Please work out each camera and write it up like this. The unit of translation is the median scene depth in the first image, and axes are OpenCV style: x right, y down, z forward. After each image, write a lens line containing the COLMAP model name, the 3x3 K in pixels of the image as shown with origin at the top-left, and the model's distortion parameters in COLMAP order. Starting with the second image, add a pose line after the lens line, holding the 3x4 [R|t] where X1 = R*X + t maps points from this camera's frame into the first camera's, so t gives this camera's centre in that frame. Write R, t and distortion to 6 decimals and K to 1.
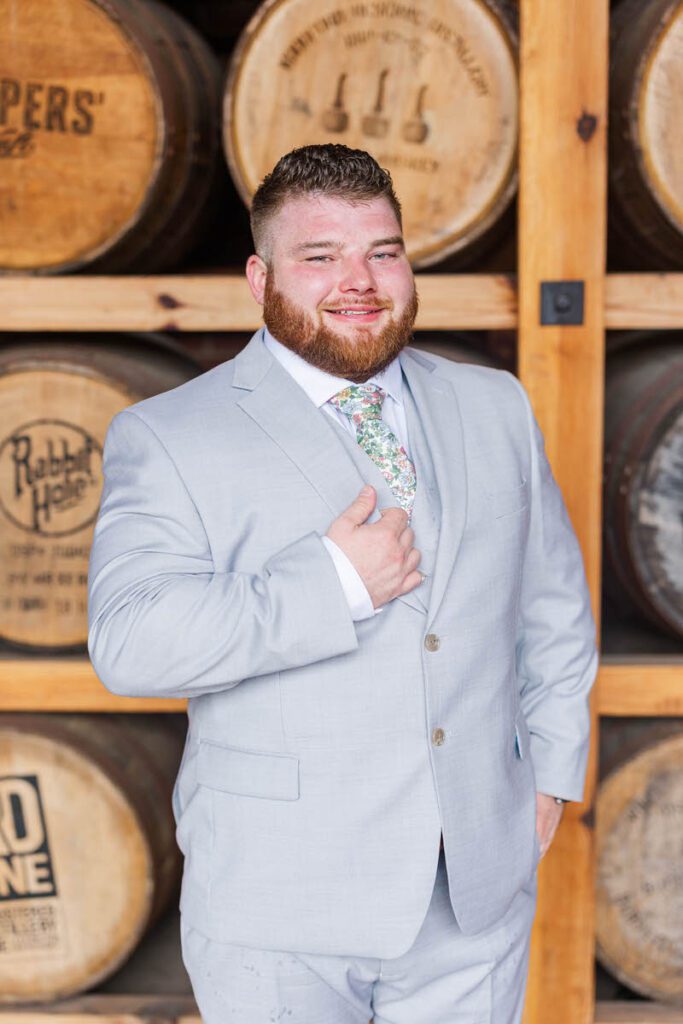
lens RADIAL K [[1443.0, 0, 341.6], [0, 1443.0, 494.6], [0, 0, 1]] dist [0.000589, 0.014154]
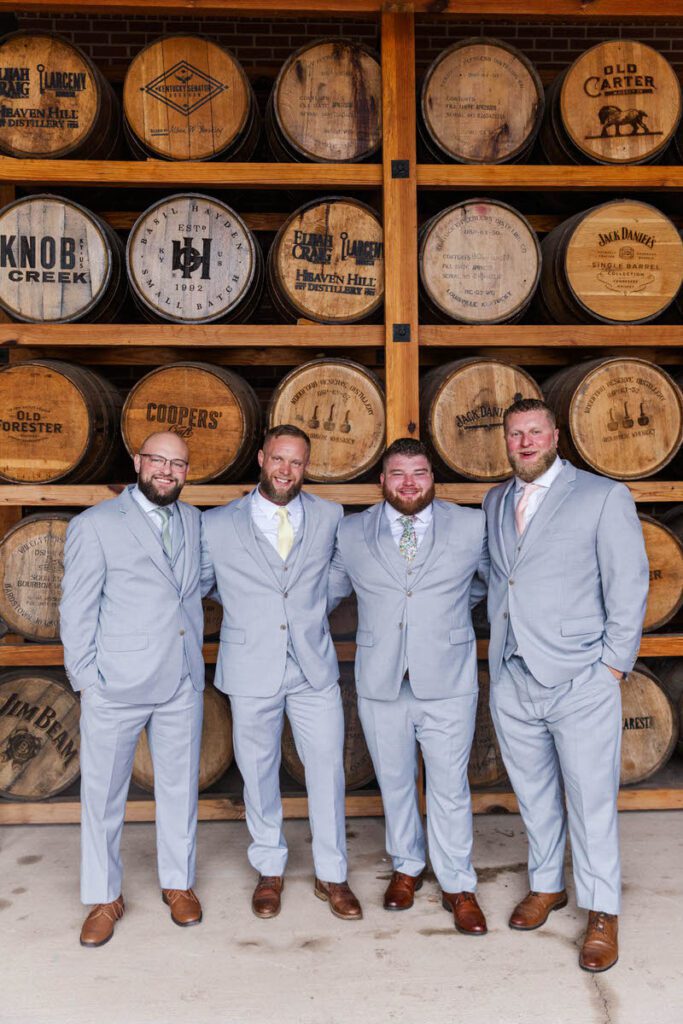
lens RADIAL K [[1443.0, 0, 341.6], [0, 1443.0, 494.6], [0, 0, 1]] dist [0.000589, 0.014154]
pose [[0.992911, -0.003039, 0.118823, -0.255295], [0.020614, 0.988928, -0.146957, 0.236366], [-0.117060, 0.148365, 0.981980, -1.468055]]
